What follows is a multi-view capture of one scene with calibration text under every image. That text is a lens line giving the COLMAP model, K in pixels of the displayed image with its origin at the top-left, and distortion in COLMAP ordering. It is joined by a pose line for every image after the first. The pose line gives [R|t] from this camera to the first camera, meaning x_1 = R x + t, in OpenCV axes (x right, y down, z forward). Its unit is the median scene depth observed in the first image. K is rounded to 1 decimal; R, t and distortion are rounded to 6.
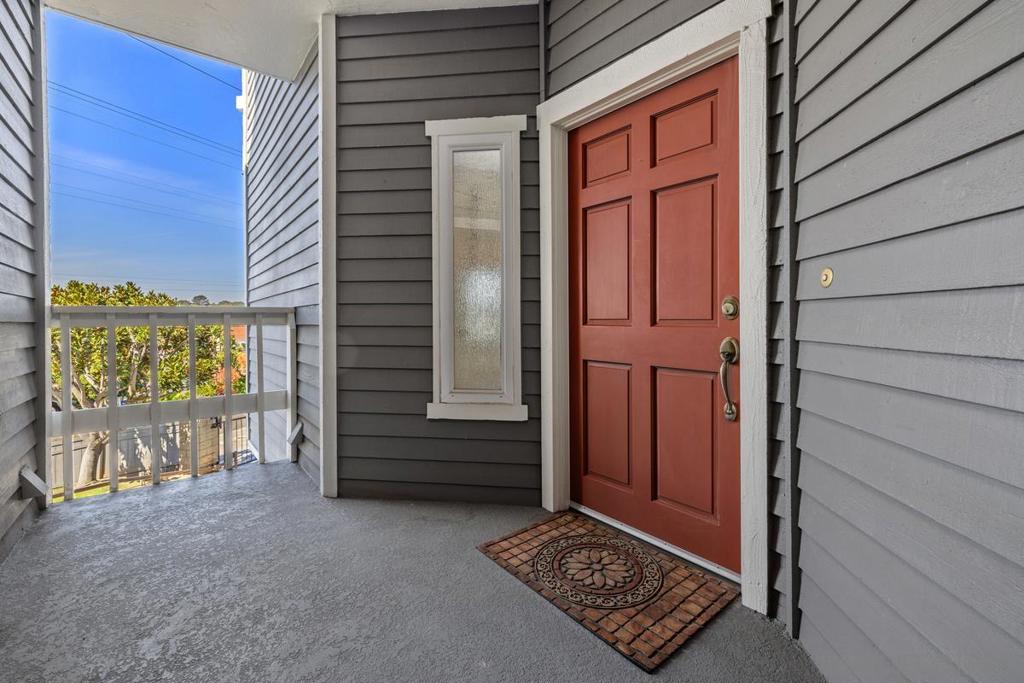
lens RADIAL K [[433.5, 0, 507.8], [0, 433.5, 323.2], [0, 0, 1]] dist [0.007956, -0.000750]
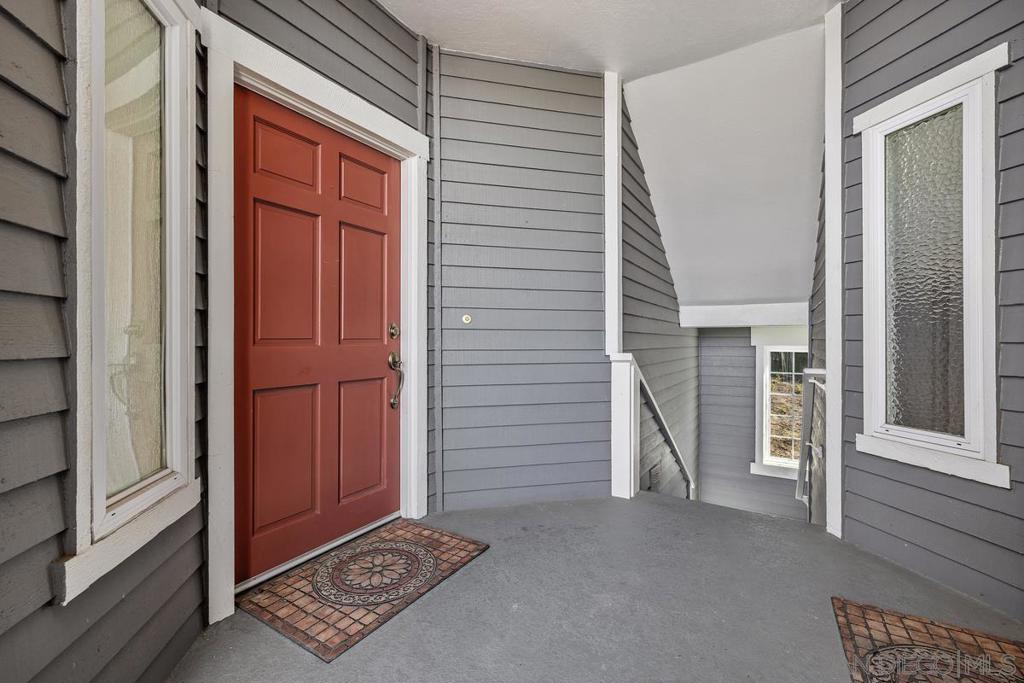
lens RADIAL K [[433.5, 0, 513.4], [0, 433.5, 339.6], [0, 0, 1]] dist [0.007956, -0.000750]
pose [[-0.338436, -0.004003, 0.940981, -0.816012], [0.005521, 0.999965, 0.006240, -0.011105], [-0.940973, 0.007307, -0.338402, 0.926896]]
